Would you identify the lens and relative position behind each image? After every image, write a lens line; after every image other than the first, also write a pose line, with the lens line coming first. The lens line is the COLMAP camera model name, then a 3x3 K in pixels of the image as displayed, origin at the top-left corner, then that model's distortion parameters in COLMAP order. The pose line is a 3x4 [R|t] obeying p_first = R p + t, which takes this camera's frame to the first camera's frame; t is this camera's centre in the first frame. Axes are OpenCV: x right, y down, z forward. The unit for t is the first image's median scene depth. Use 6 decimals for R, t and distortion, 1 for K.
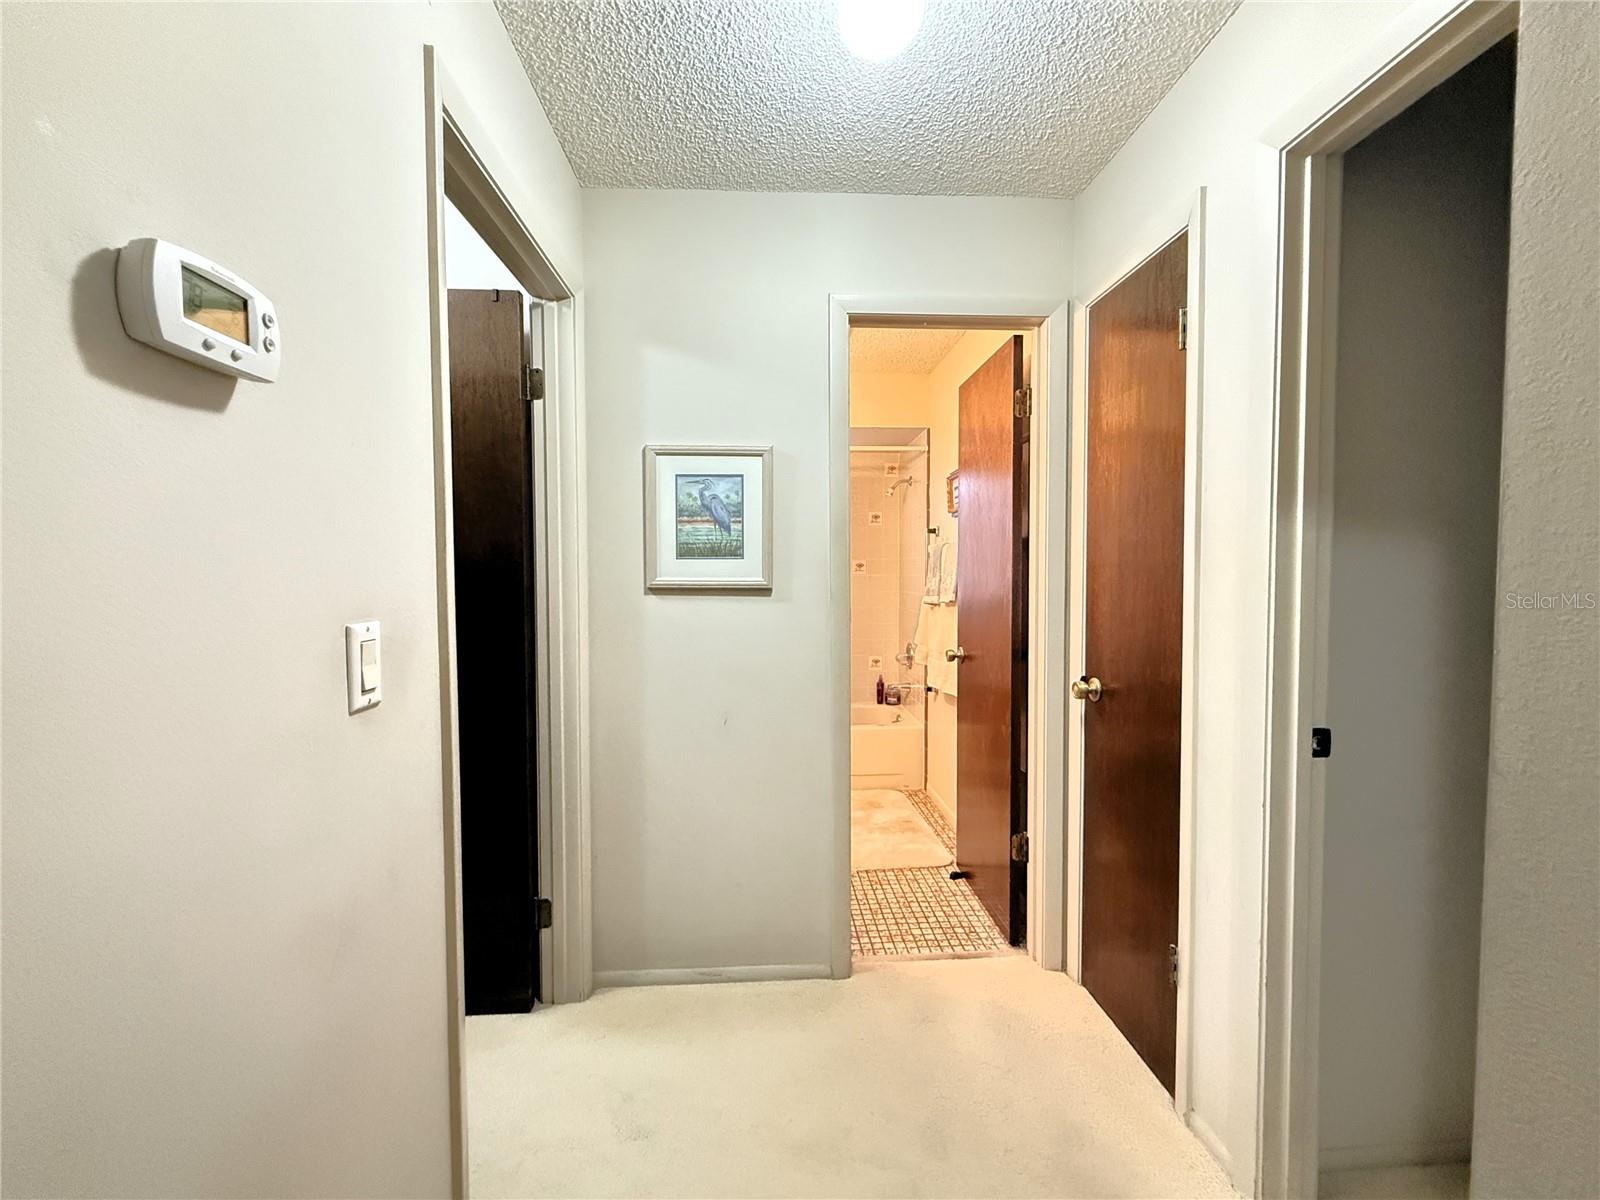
lens RADIAL K [[645.3, 0, 800.0], [0, 645.3, 600.0], [0, 0, 1]] dist [-0.000356, 0.000151]
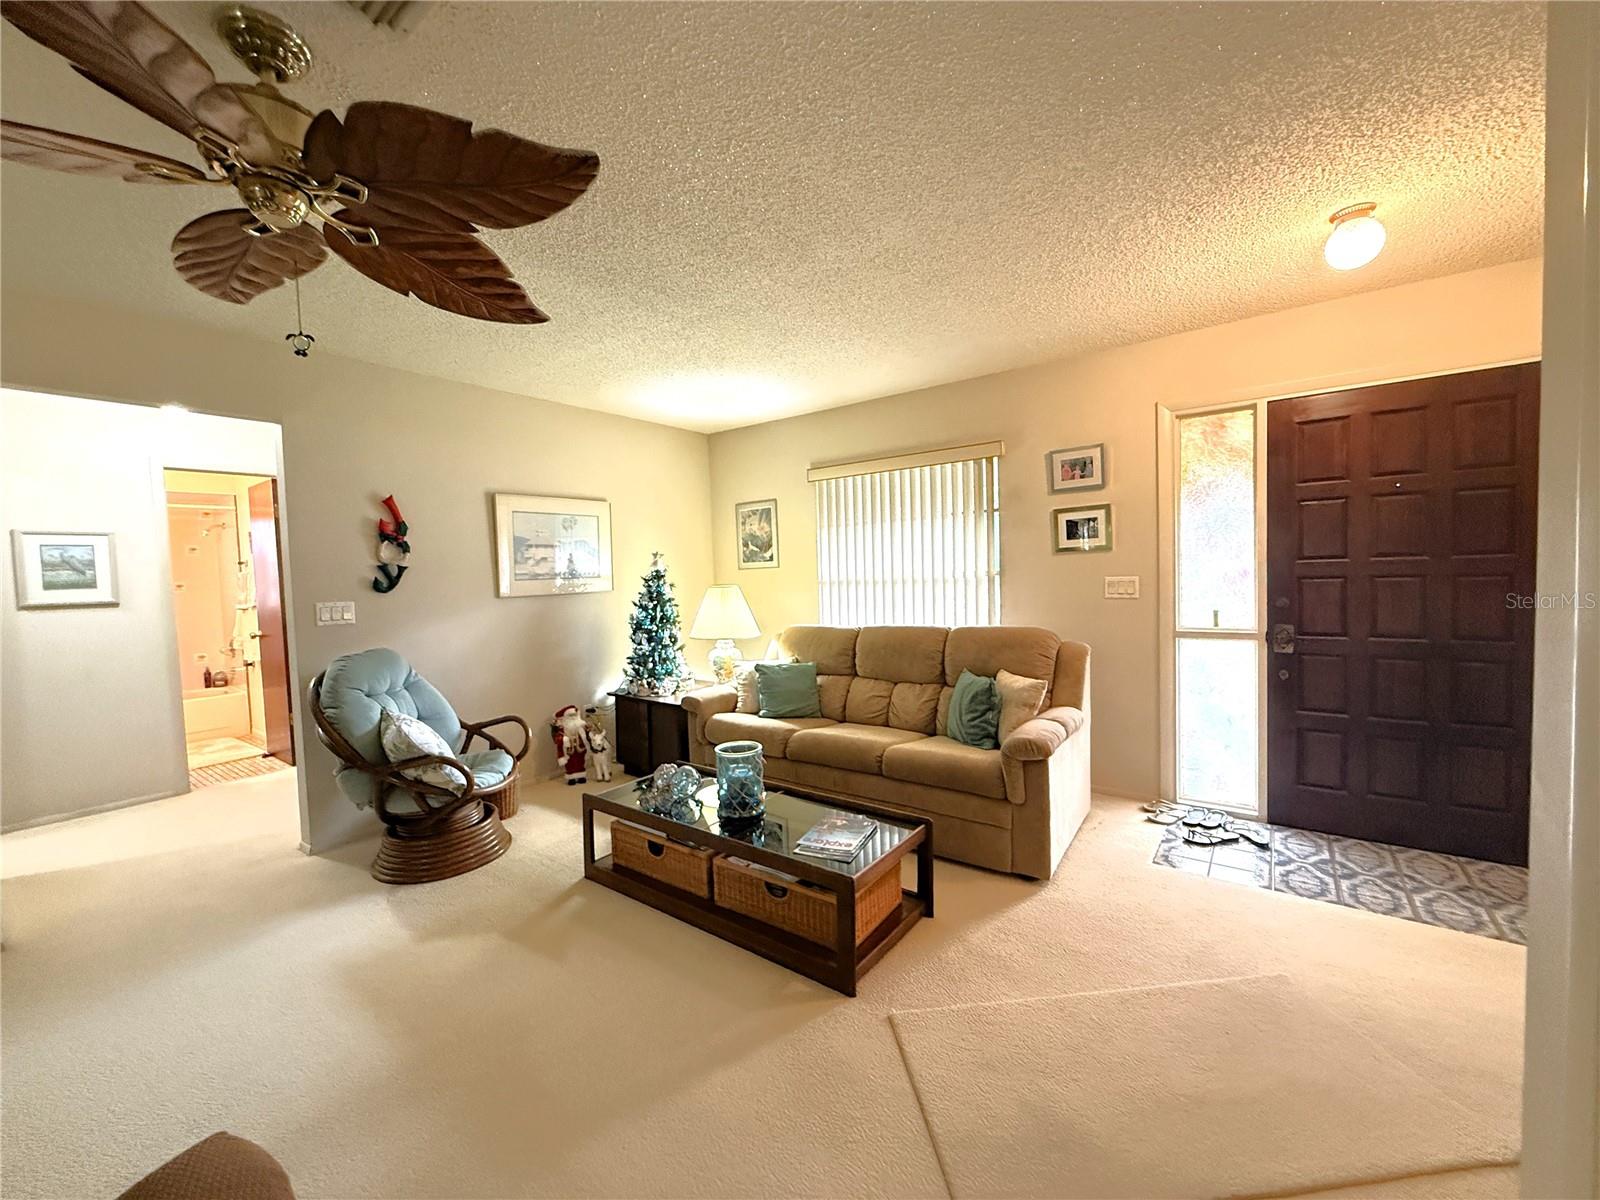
lens RADIAL K [[645.3, 0, 800.0], [0, 645.3, 600.0], [0, 0, 1]] dist [-0.000356, 0.000151]
pose [[0.651513, -0.053822, 0.756726, -0.175094], [0.060265, 0.998000, 0.019097, 0.057707], [-0.756240, 0.033162, 0.653453, -1.792595]]
